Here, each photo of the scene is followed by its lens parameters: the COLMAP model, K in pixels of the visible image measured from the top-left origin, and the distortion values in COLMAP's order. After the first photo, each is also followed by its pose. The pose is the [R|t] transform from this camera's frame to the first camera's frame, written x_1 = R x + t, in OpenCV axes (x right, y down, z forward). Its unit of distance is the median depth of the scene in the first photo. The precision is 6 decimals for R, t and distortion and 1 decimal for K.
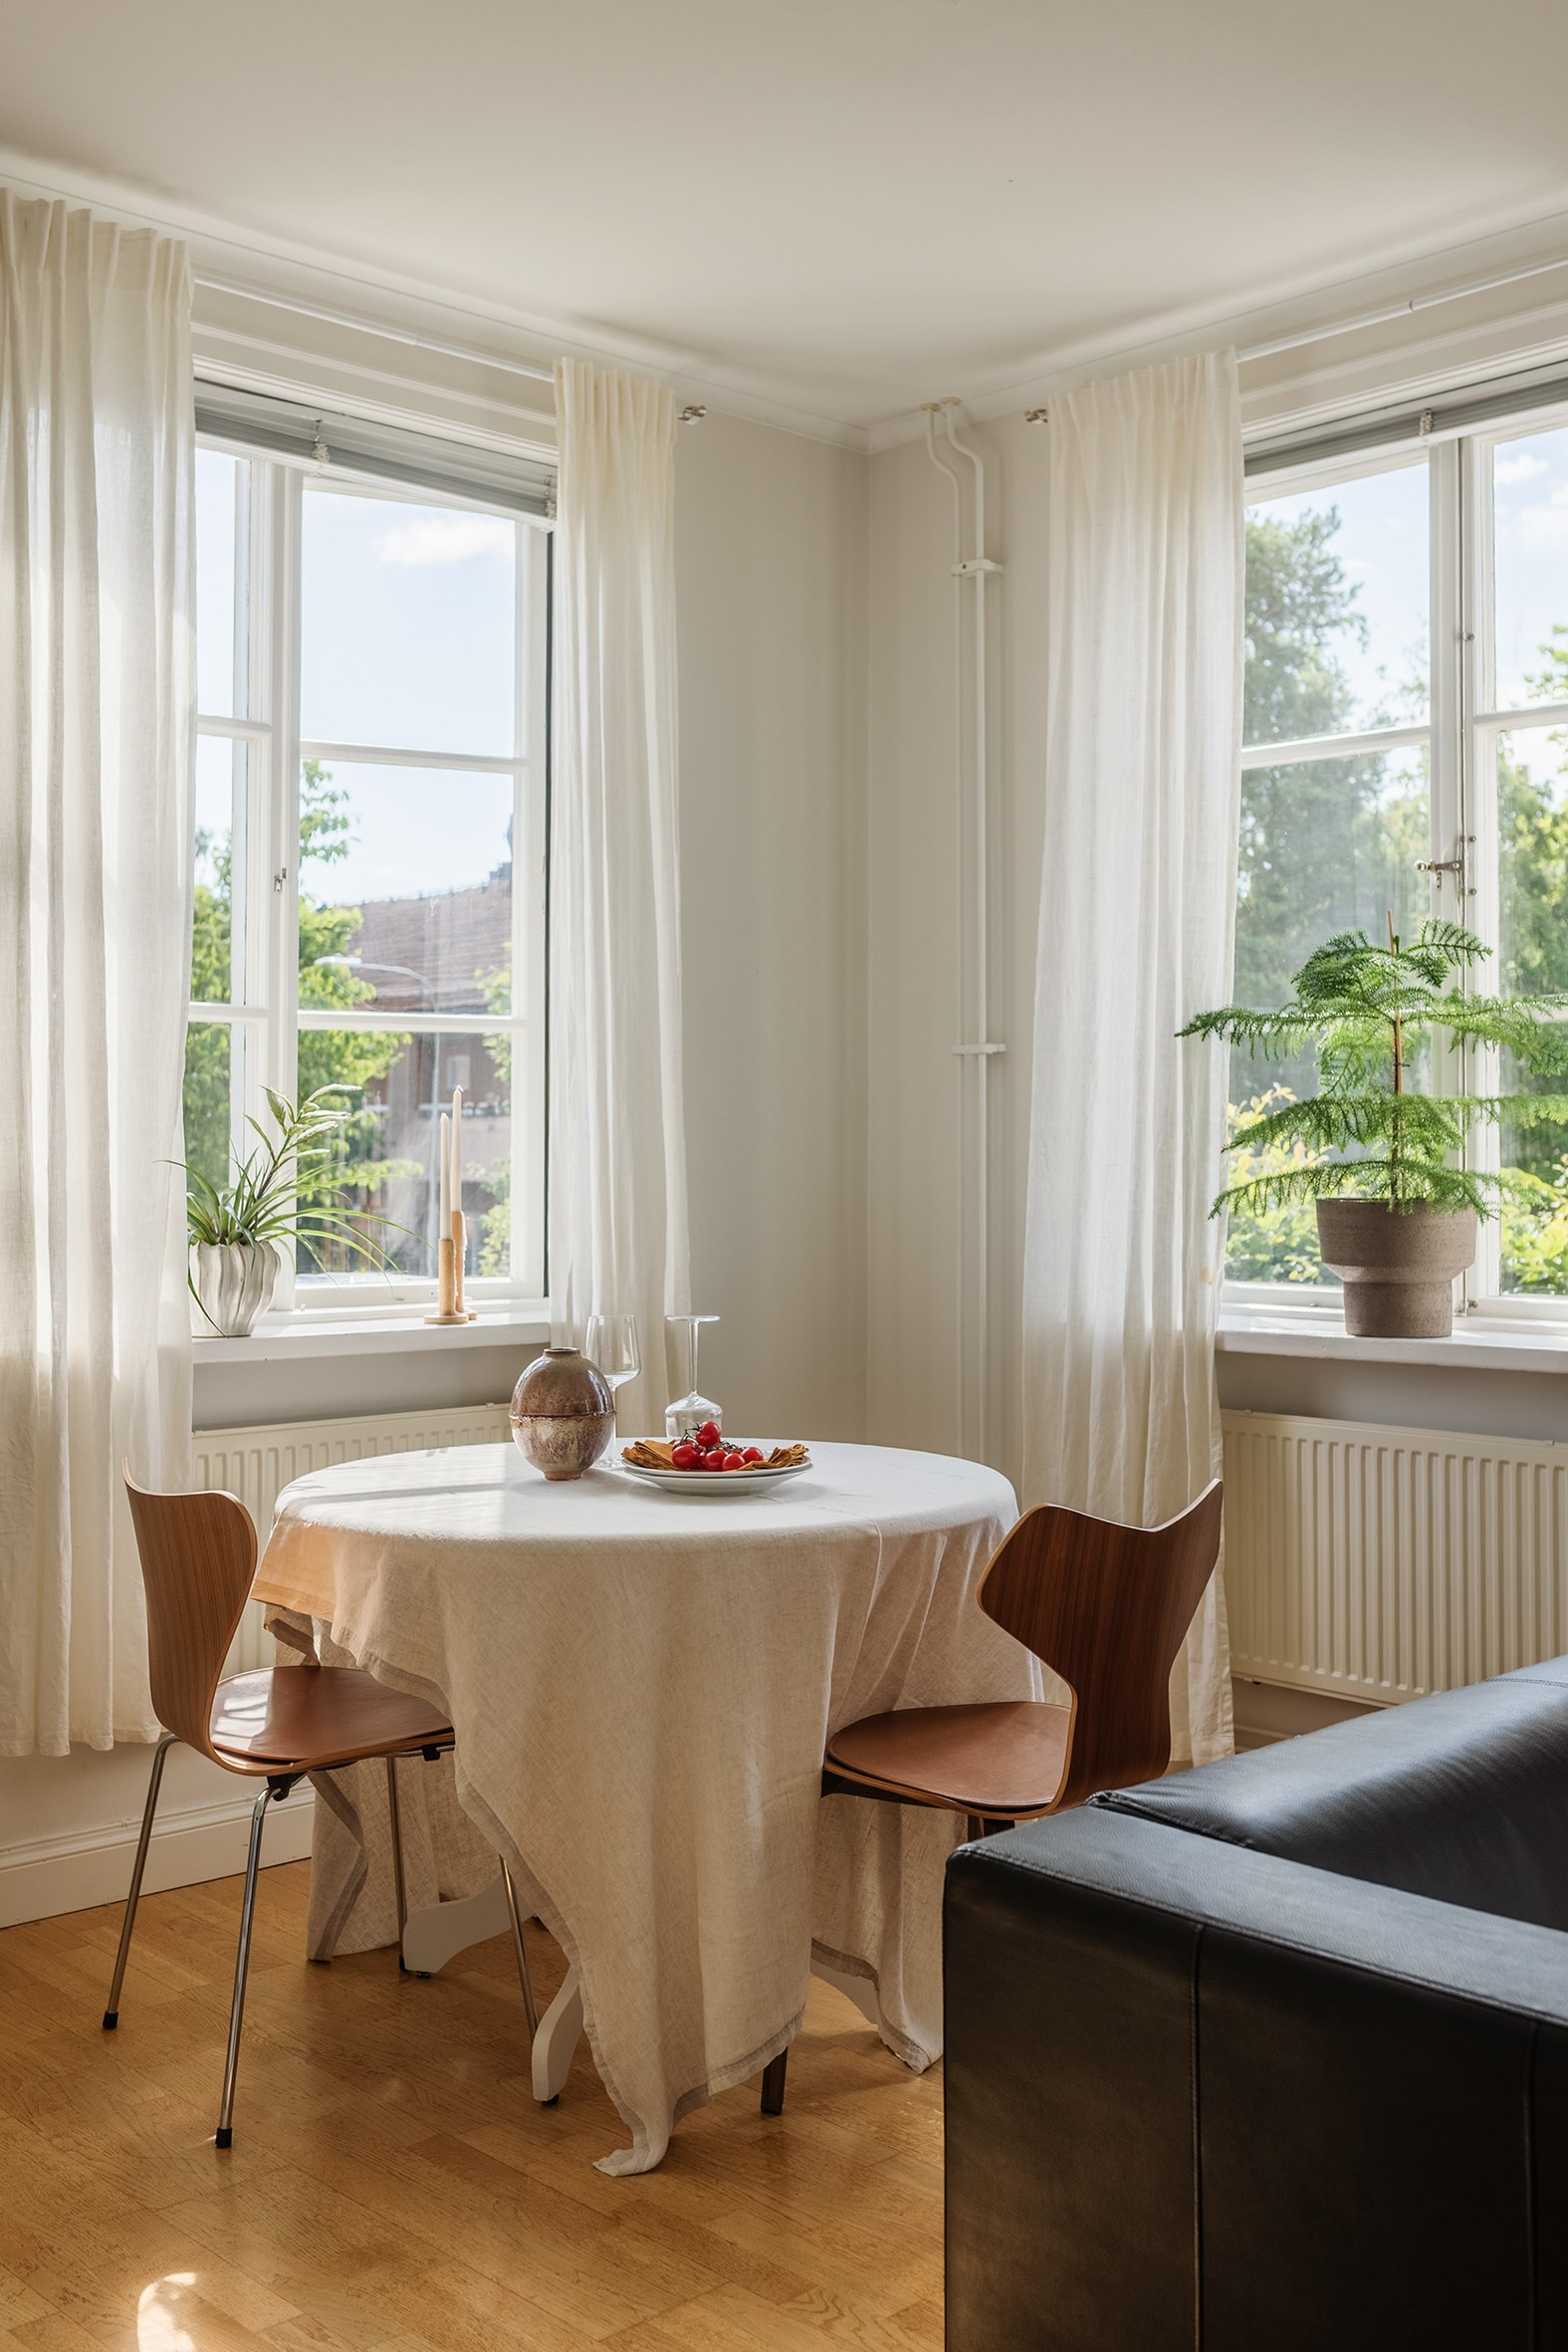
lens RADIAL K [[2313.1, 0, 742.4], [0, 2313.1, 1066.1], [0, 0, 1]] dist [-0.004444, -0.002781]
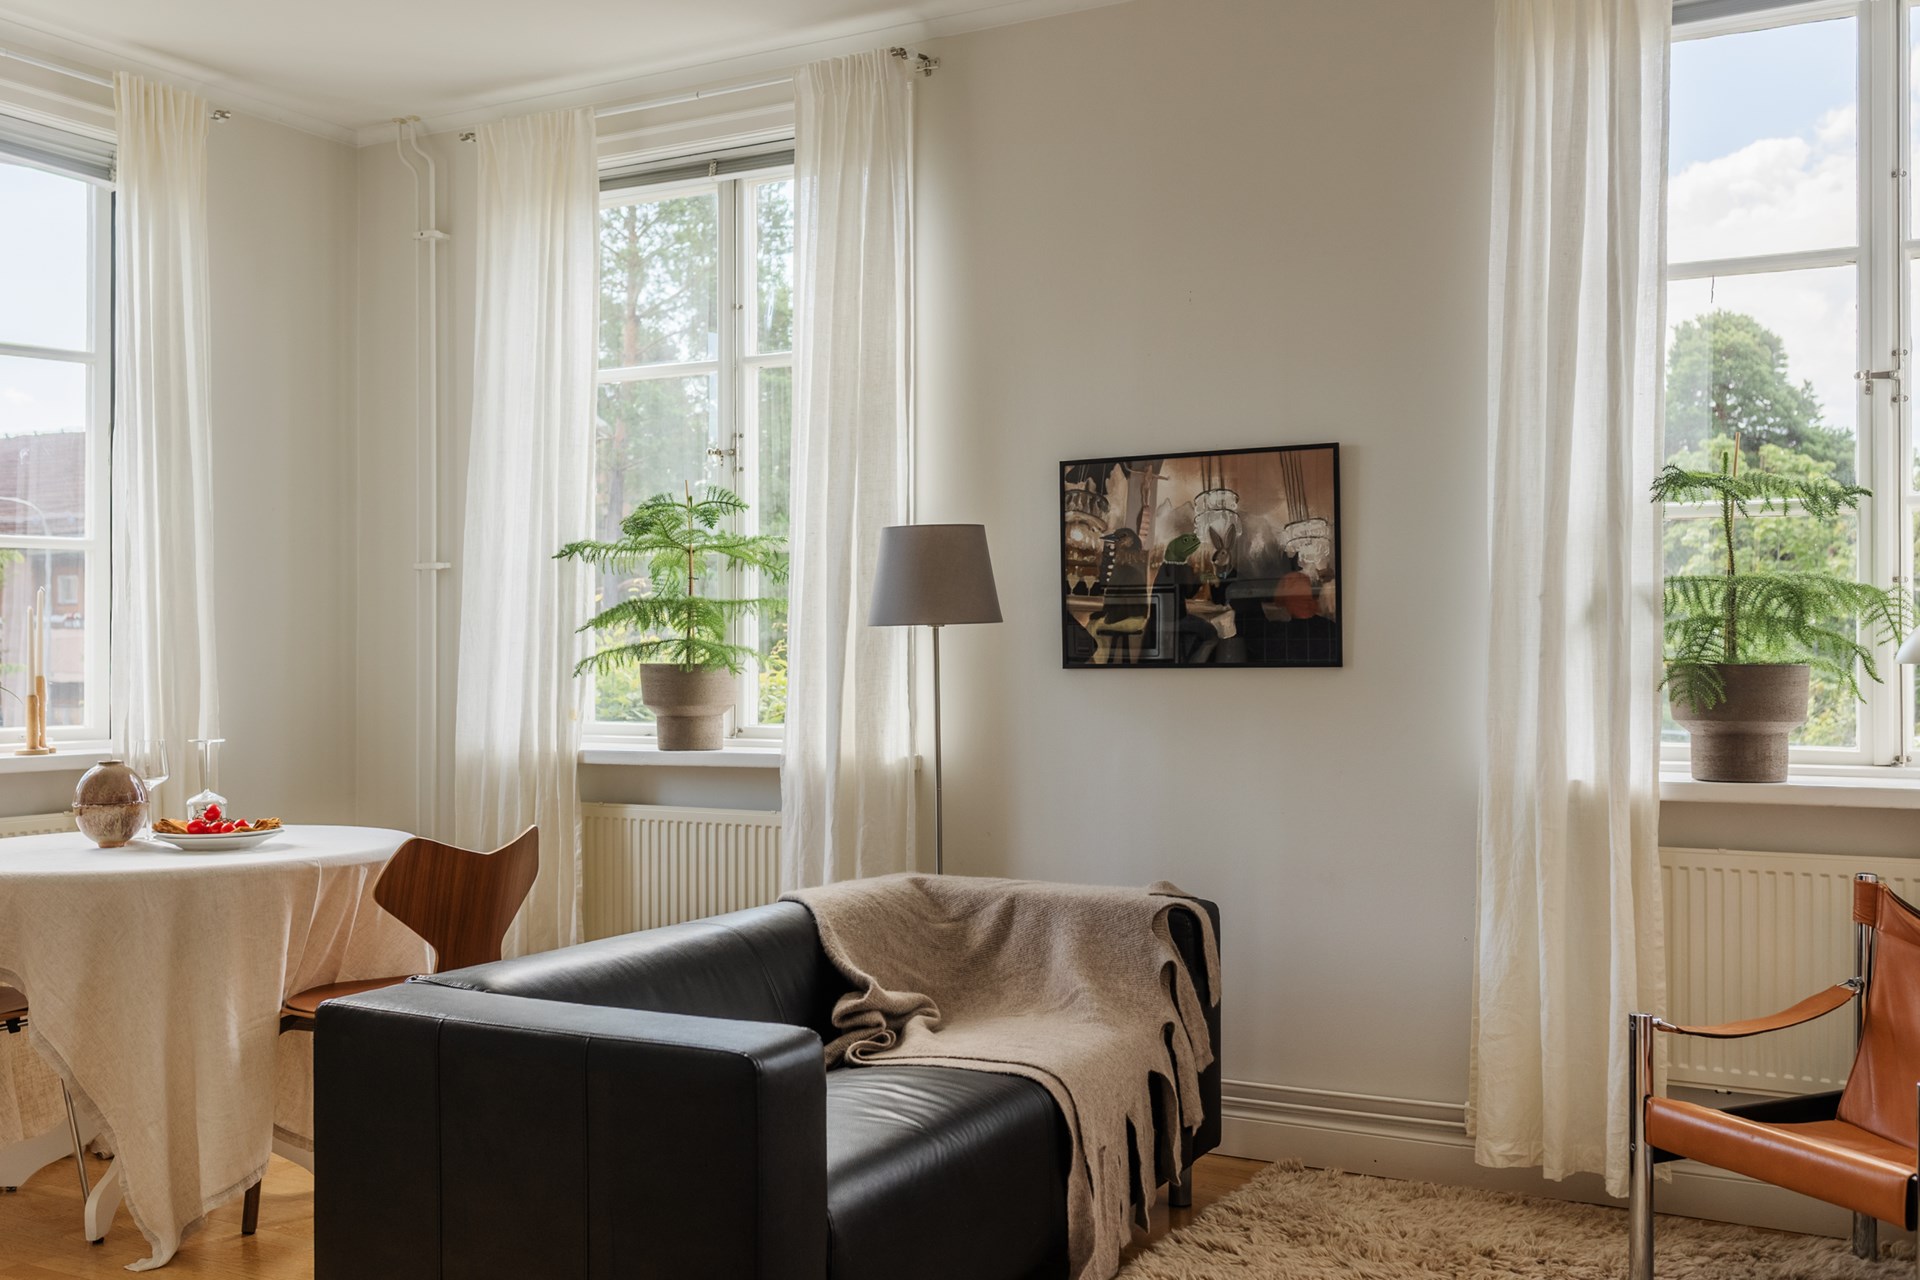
lens RADIAL K [[1893.2, 0, 921.4], [0, 1893.2, 640.7], [0, 0, 1]] dist [-0.002005, -0.002112]
pose [[0.955758, 0.001012, 0.294154, 0.054034], [-0.008879, 0.999638, 0.025411, 0.007817], [-0.294022, -0.026898, 0.955420, -0.274805]]
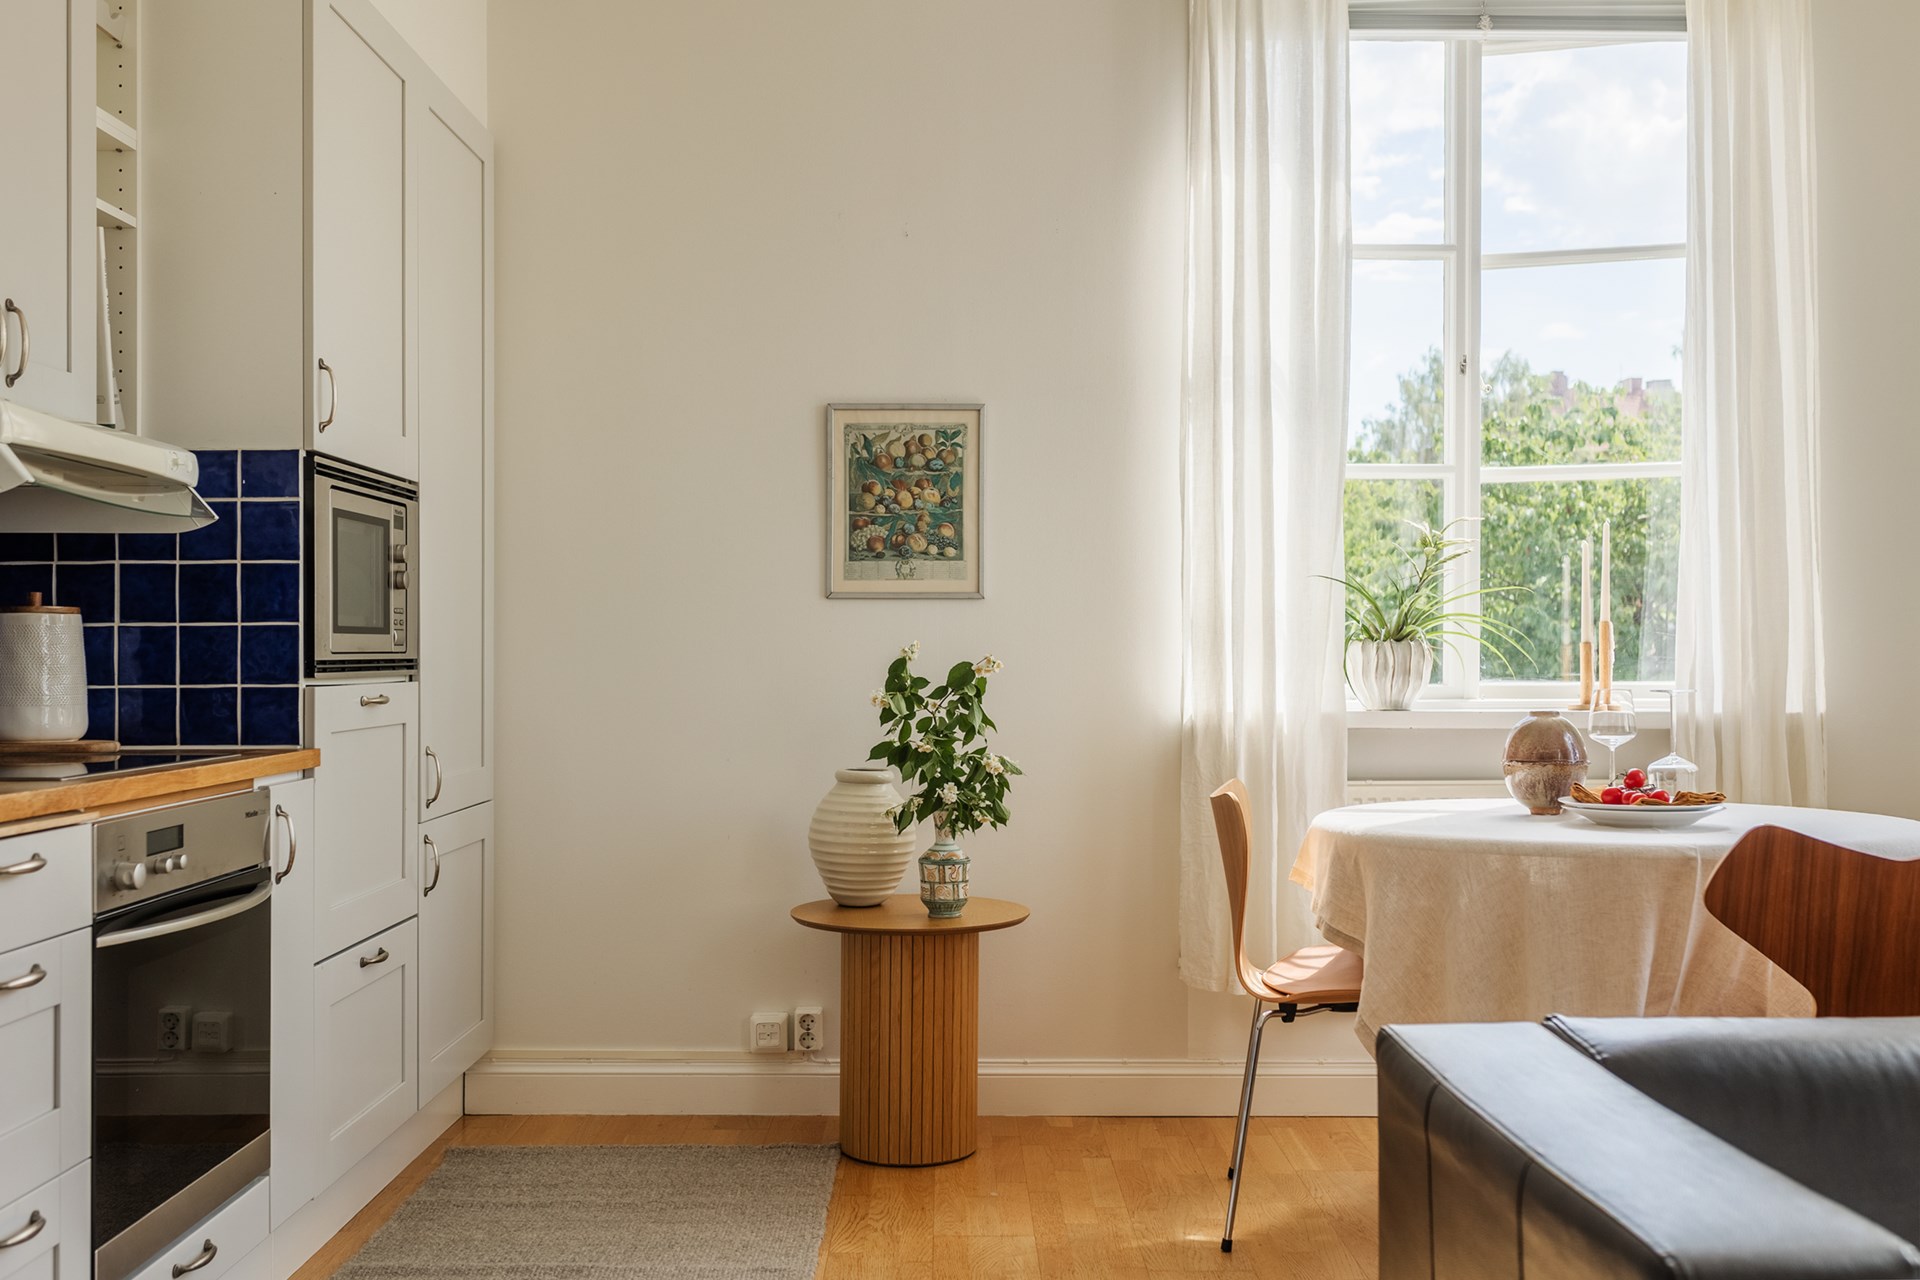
lens RADIAL K [[1857.8, 0, 956.7], [0, 1857.8, 661.3], [0, 0, 1]] dist [-0.018328, -0.028382]
pose [[0.730117, 0.001085, -0.683321, 0.317053], [0.023527, 0.999366, 0.026724, 0.053434], [0.682916, -0.035588, 0.729629, 0.053704]]
